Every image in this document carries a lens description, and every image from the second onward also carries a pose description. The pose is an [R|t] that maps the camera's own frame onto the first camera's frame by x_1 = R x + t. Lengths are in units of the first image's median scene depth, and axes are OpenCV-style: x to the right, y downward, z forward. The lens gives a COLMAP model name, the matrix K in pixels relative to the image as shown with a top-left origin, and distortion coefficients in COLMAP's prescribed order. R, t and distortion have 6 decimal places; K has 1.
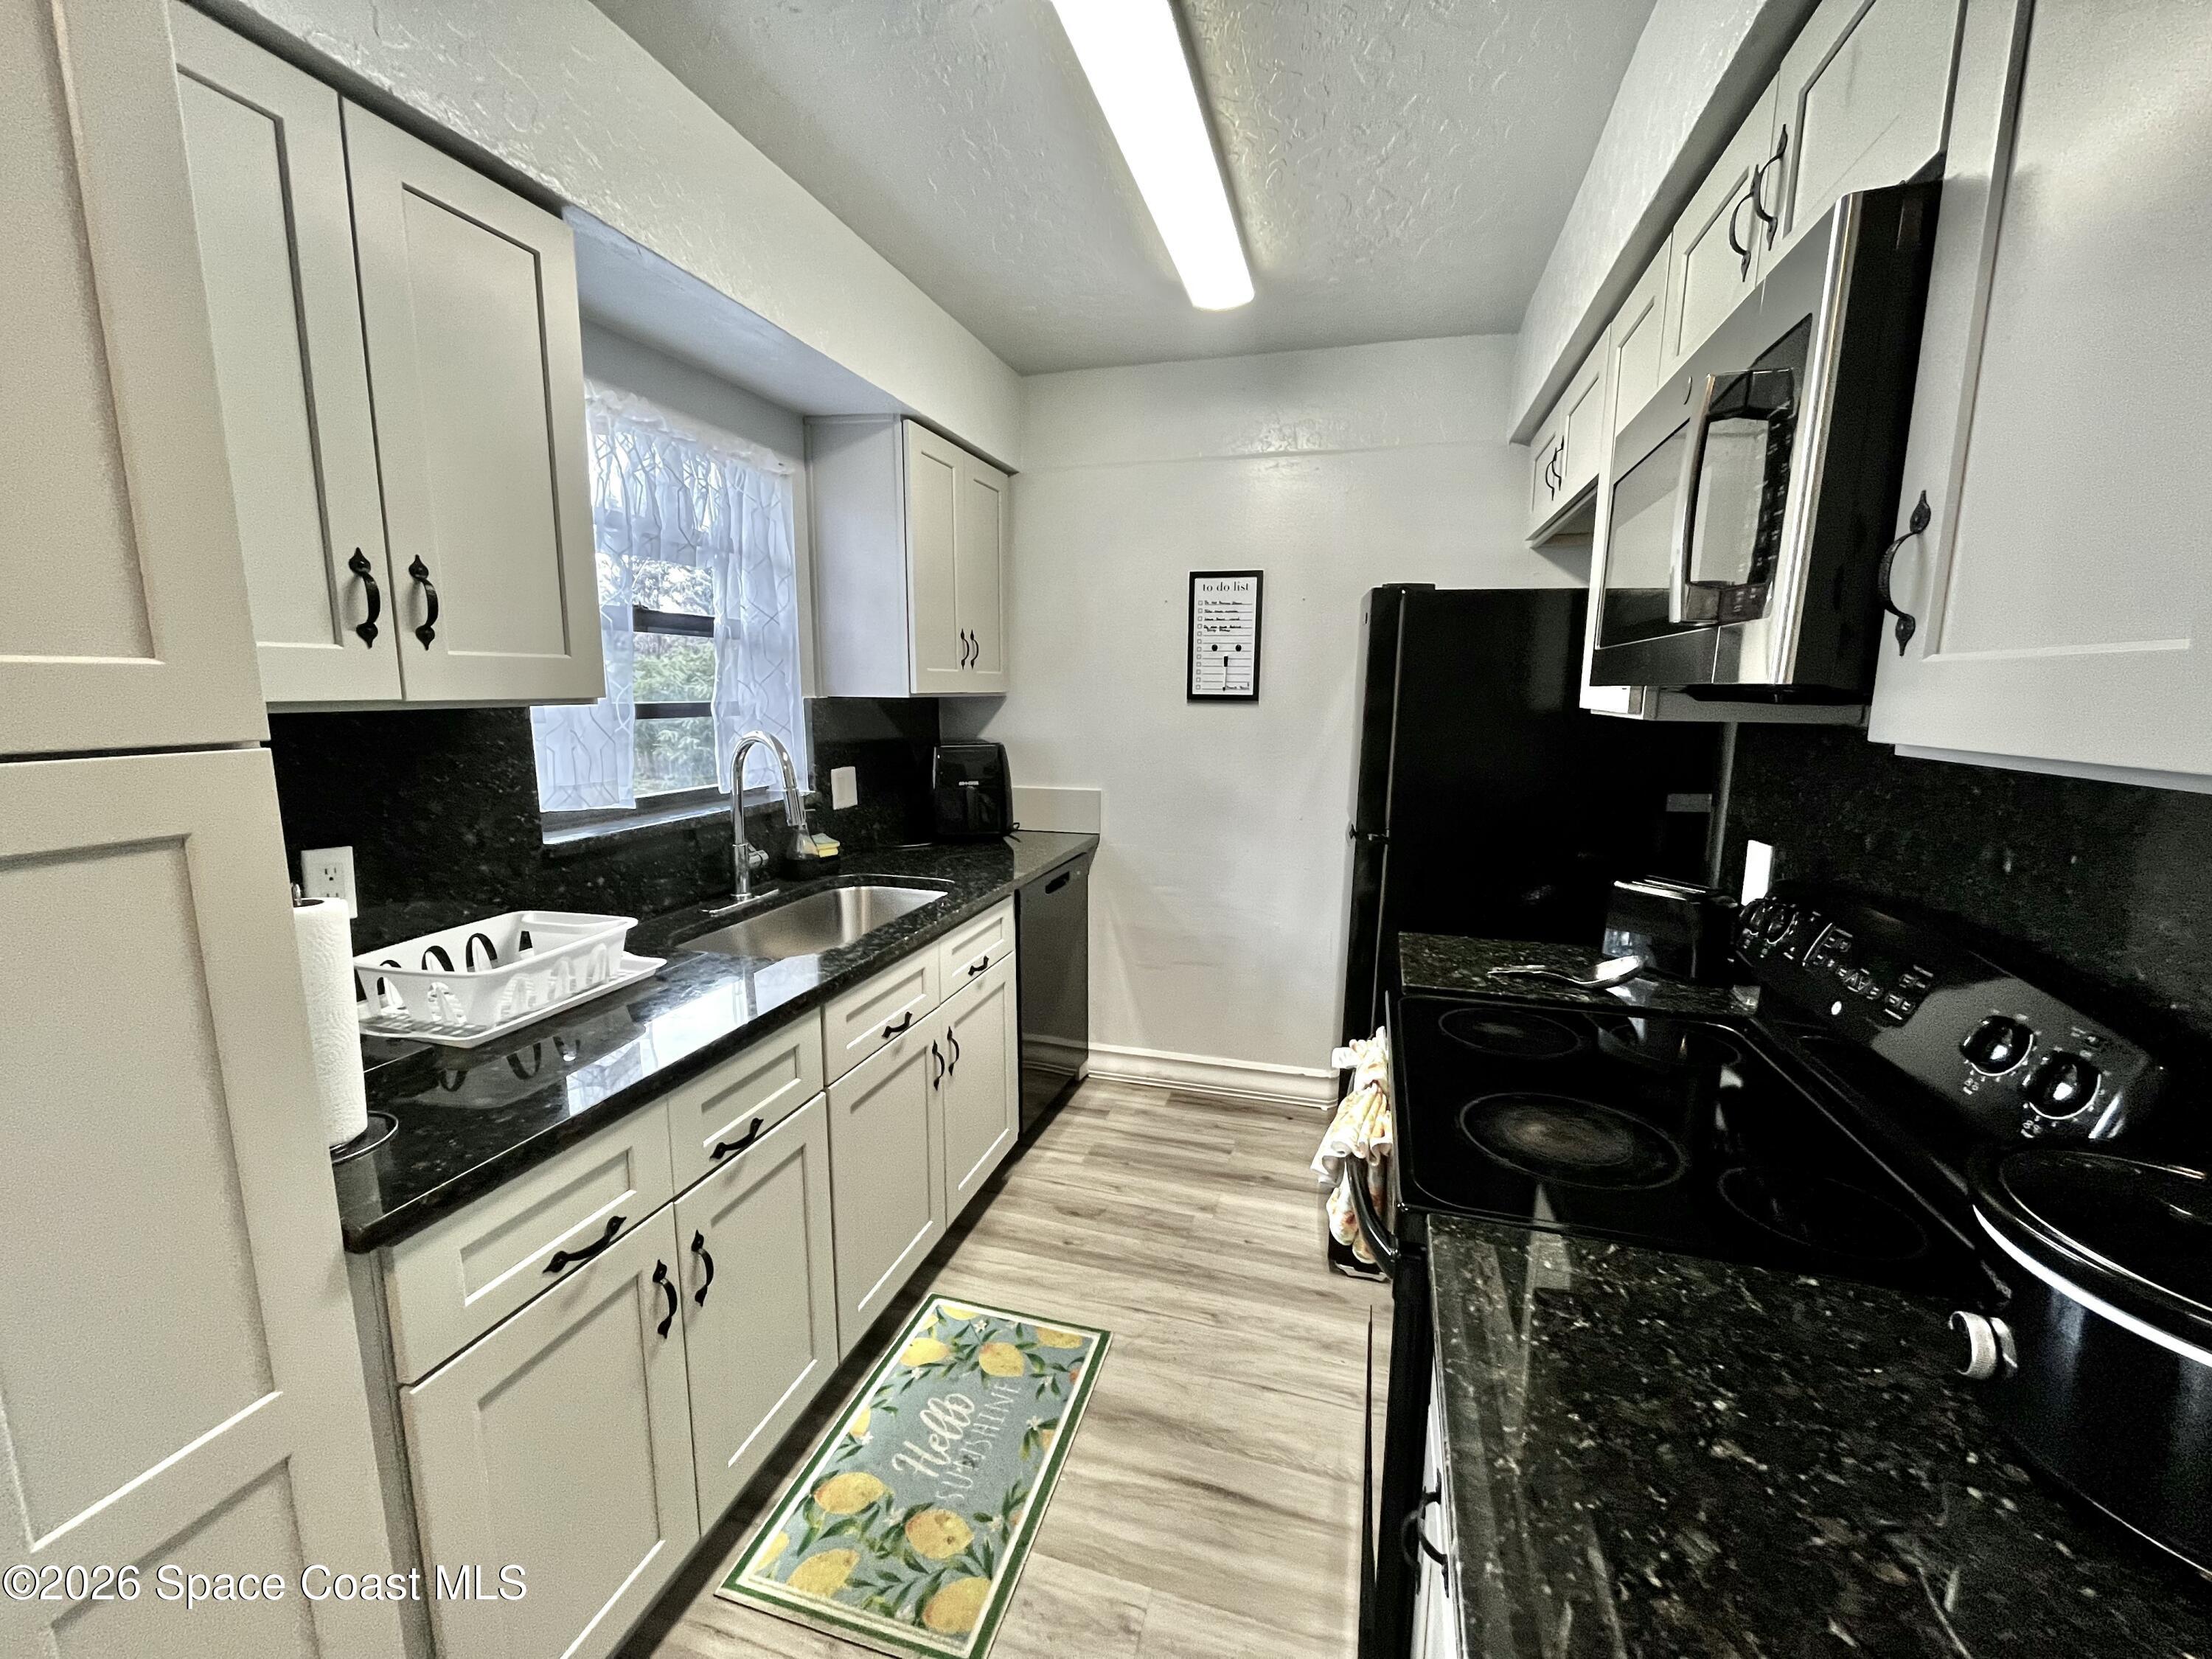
lens RADIAL K [[897.9, 0, 1104.6], [0, 897.9, 827.8], [0, 0, 1]] dist [-0.002445, -0.000219]
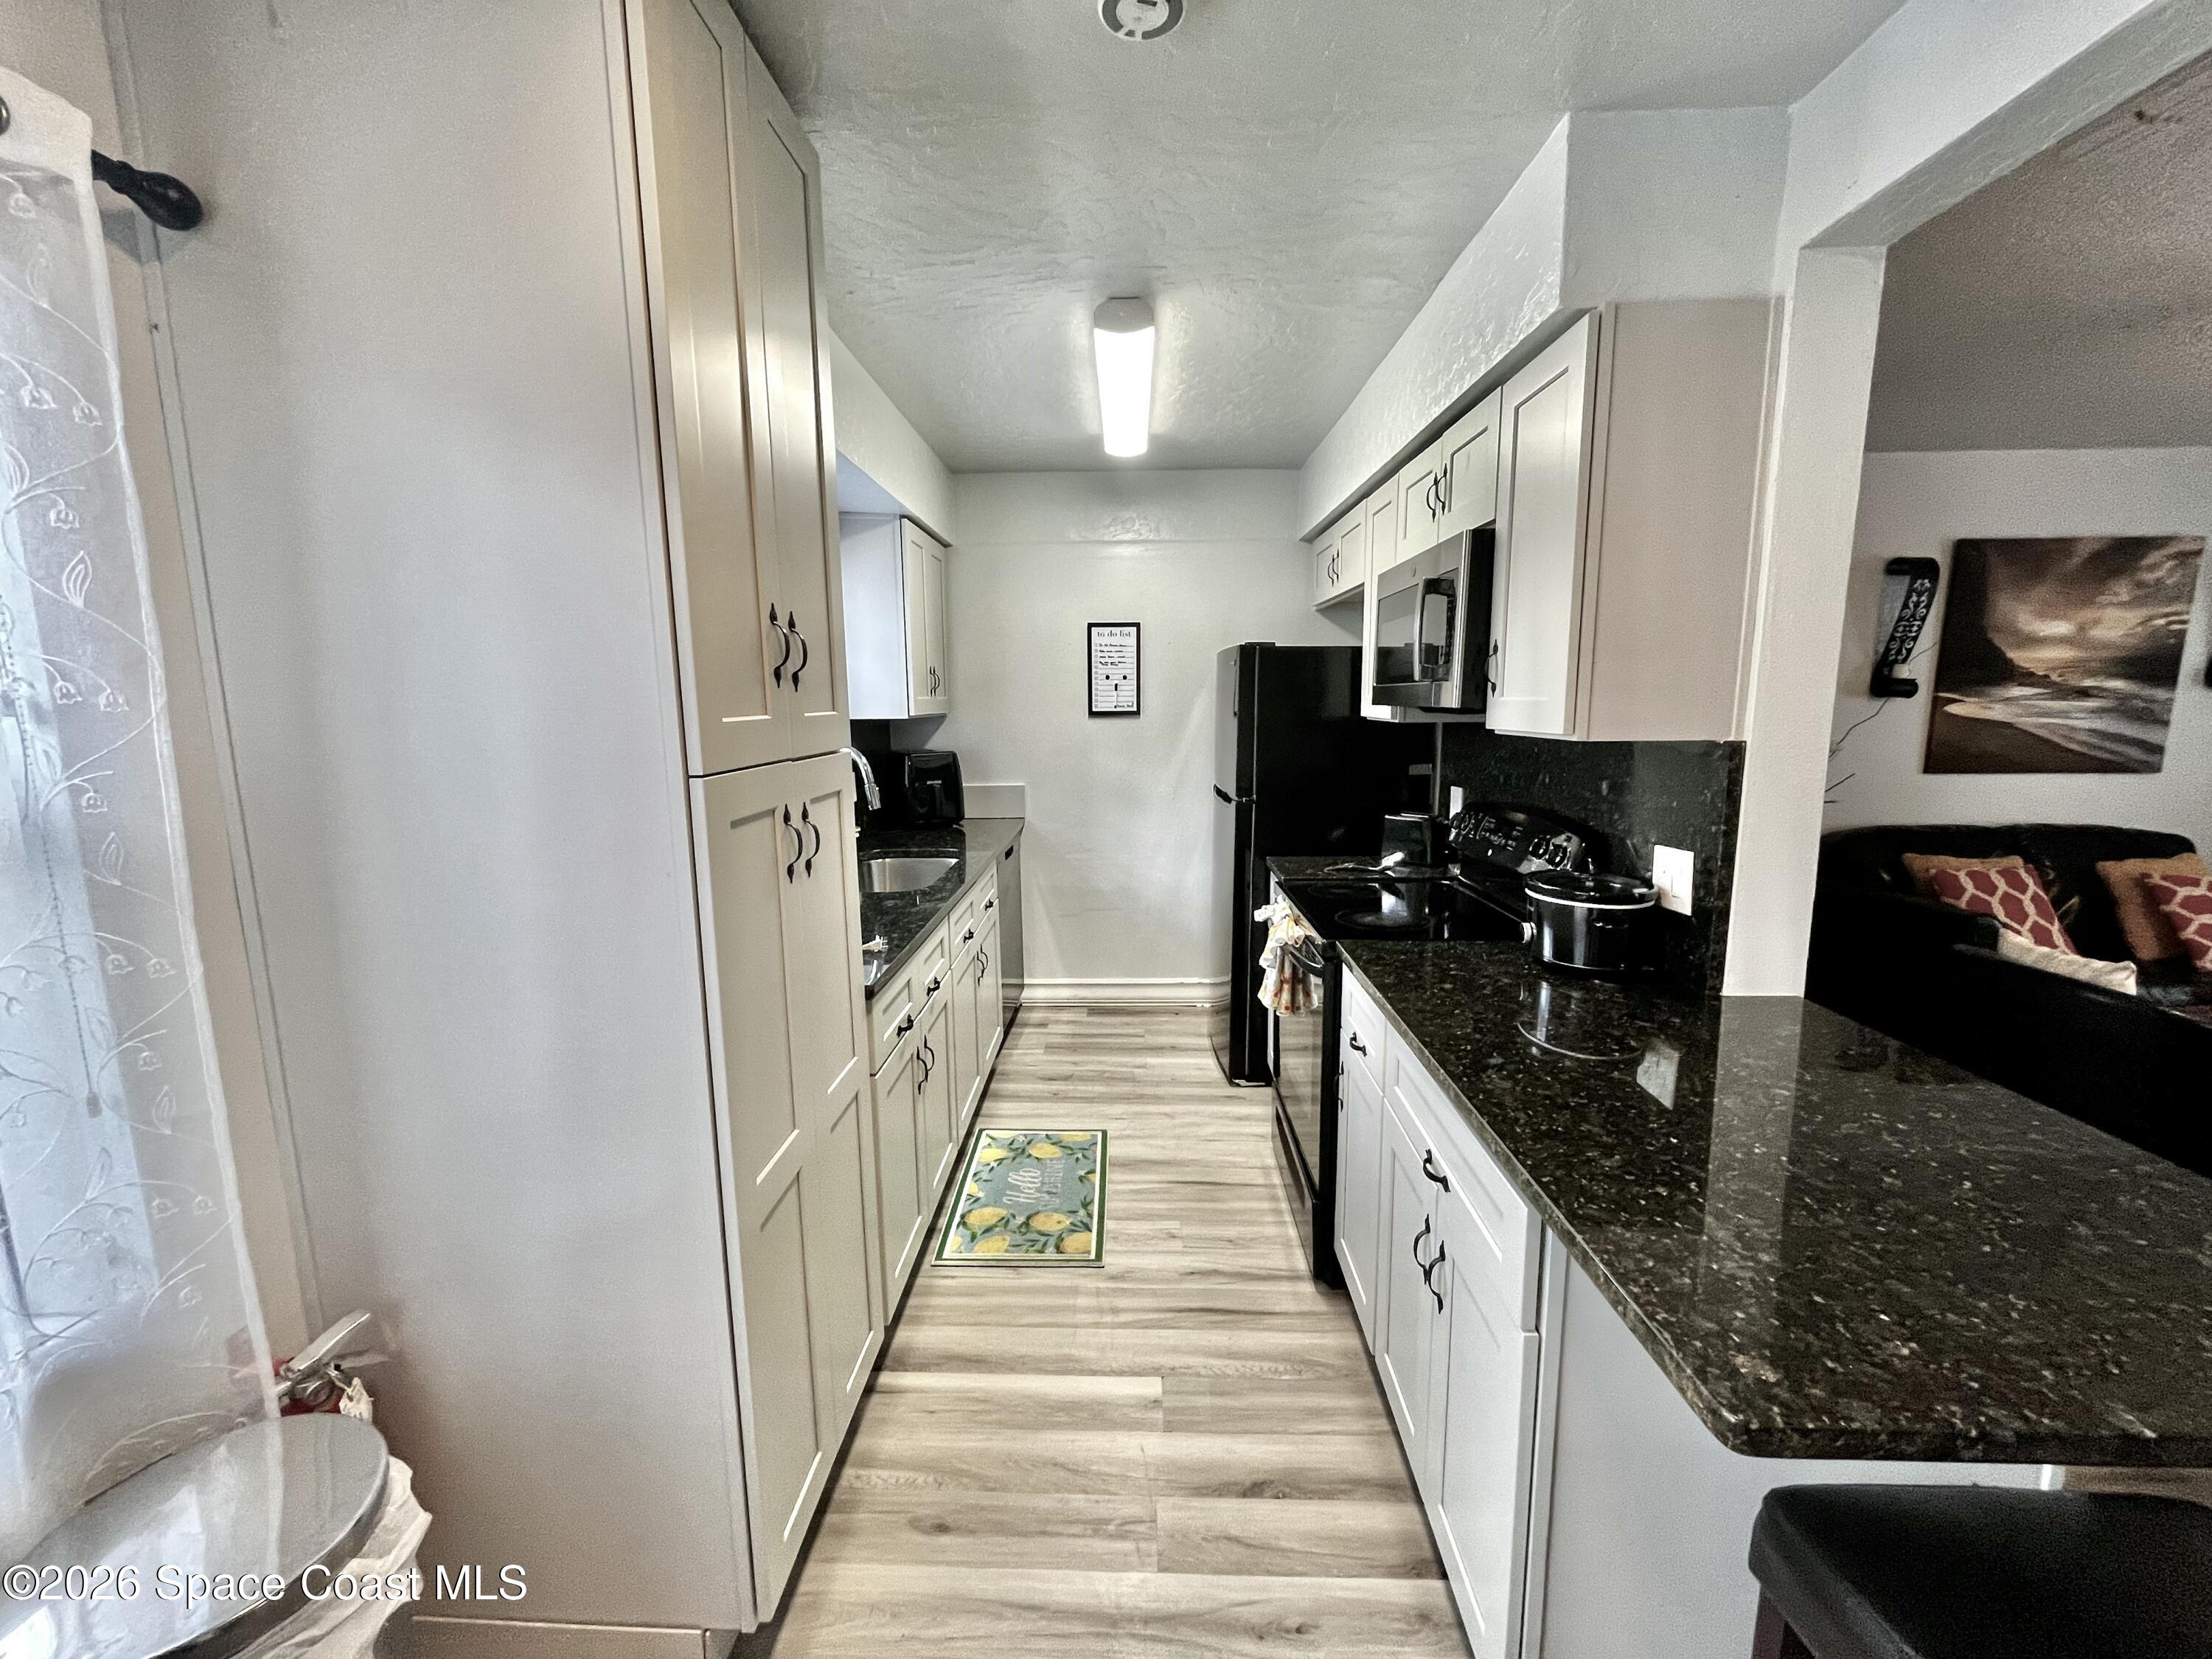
lens RADIAL K [[897.9, 0, 1104.3], [0, 897.9, 830.8], [0, 0, 1]] dist [-0.002445, -0.000219]
pose [[0.967434, -0.054970, 0.247081, -0.315202], [0.057262, 0.998357, -0.002093, 0.050318], [-0.246560, 0.016173, 0.968993, -0.444912]]
